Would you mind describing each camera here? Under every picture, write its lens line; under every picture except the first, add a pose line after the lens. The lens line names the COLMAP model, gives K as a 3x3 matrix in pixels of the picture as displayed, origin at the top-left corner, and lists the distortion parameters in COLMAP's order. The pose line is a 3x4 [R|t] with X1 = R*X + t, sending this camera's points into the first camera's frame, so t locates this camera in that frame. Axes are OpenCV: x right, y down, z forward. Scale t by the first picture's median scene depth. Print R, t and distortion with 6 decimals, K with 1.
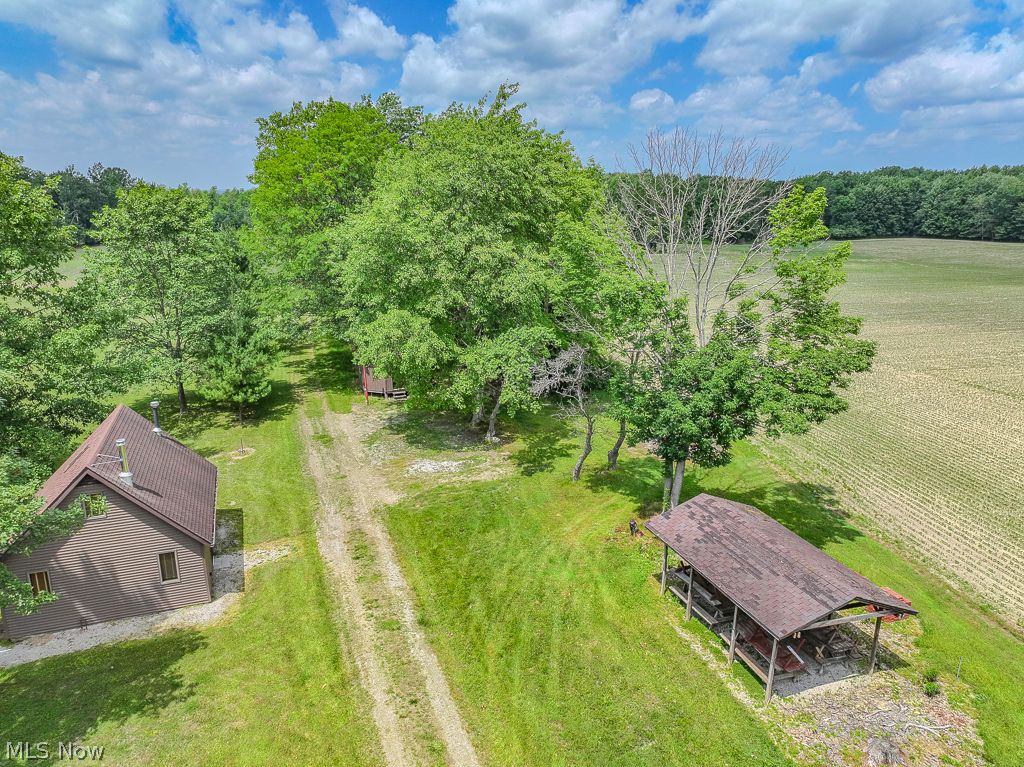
lens RADIAL K [[714.8, 0, 512.9], [0, 714.8, 382.5], [0, 0, 1]] dist [0.000519, 0.012727]
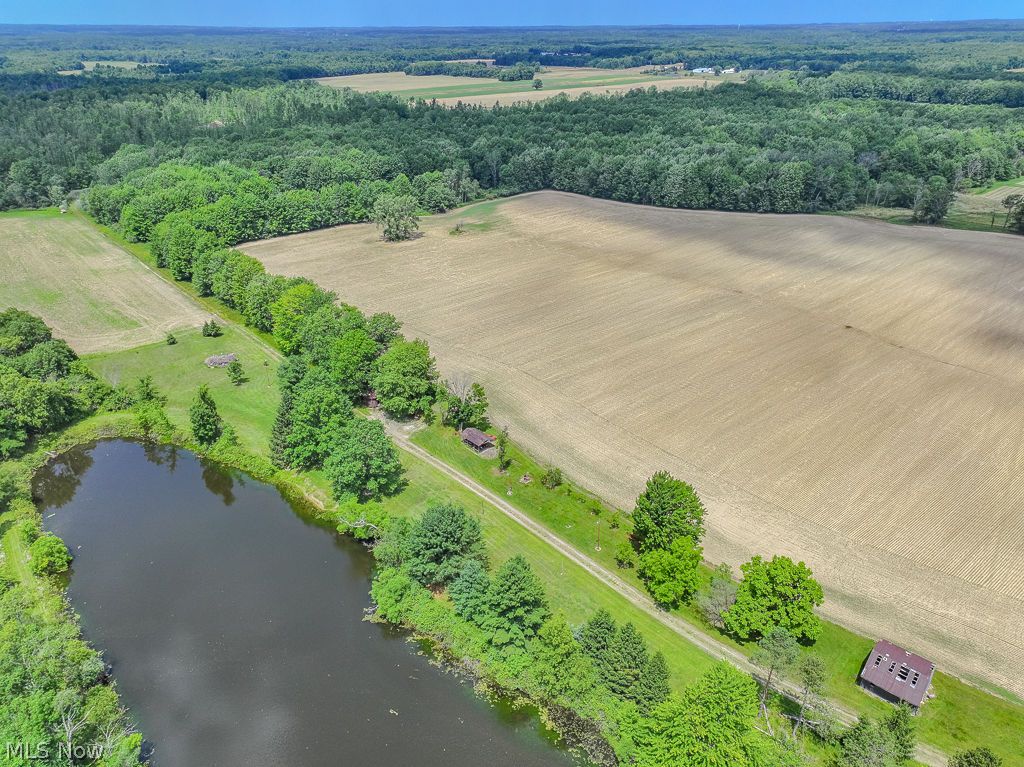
lens RADIAL K [[714.8, 0, 512.7], [0, 714.8, 384.5], [0, 0, 1]] dist [0.000519, 0.012727]
pose [[0.918139, -0.186183, 0.349795, -1.089552], [0.107657, 0.966744, 0.231983, -1.184585], [-0.381353, -0.175335, 0.907649, -3.501440]]
